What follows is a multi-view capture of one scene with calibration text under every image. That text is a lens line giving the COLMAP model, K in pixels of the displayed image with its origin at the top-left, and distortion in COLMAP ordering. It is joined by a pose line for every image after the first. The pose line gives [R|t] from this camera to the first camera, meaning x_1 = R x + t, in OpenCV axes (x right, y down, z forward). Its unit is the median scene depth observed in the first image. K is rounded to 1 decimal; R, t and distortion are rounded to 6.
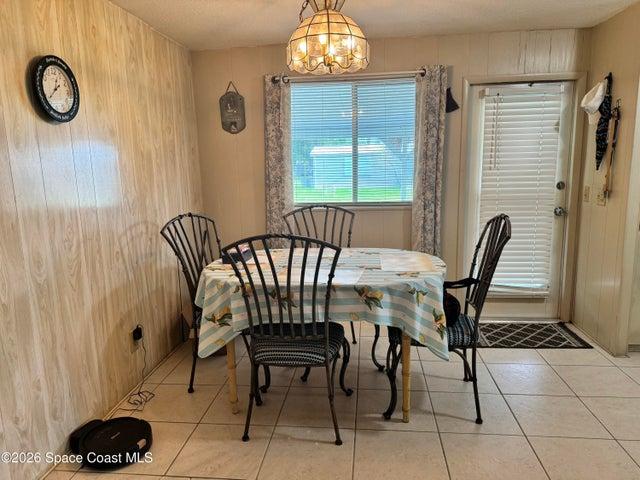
lens RADIAL K [[452.3, 0, 319.4], [0, 452.3, 242.9], [0, 0, 1]] dist [0.074283, -0.080396]
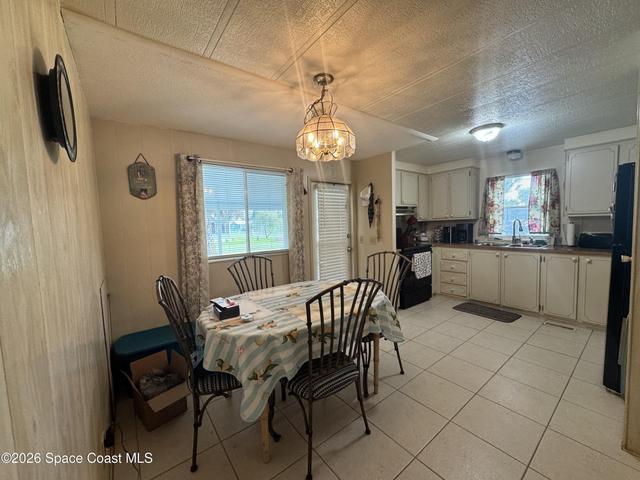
lens RADIAL K [[256.2, 0, 320.0], [0, 256.2, 240.0], [0, 0, 1]] dist [-0.000202, 0.000322]
pose [[0.716833, -0.046083, 0.695720, -0.337980], [0.130814, 0.988983, -0.069276, -0.048512], [-0.684863, 0.140670, 0.714964, 0.303561]]
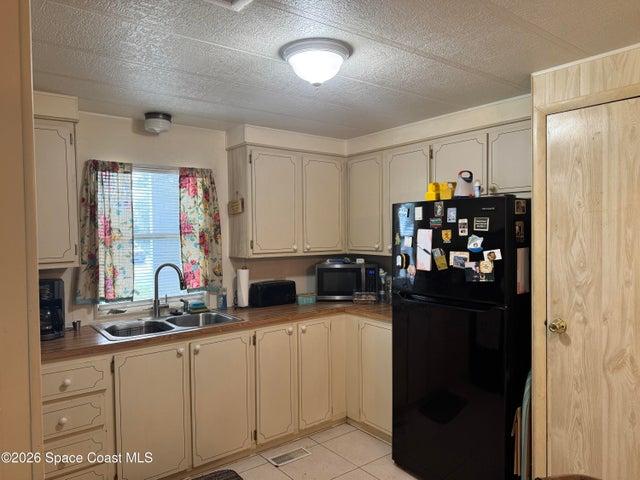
lens RADIAL K [[452.3, 0, 319.4], [0, 452.3, 242.9], [0, 0, 1]] dist [0.074283, -0.080396]
pose [[-0.693687, 0.012774, 0.720163, 0.166418], [0.148196, 0.980982, 0.125347, -0.207727], [-0.704866, 0.193677, -0.682388, 0.881149]]
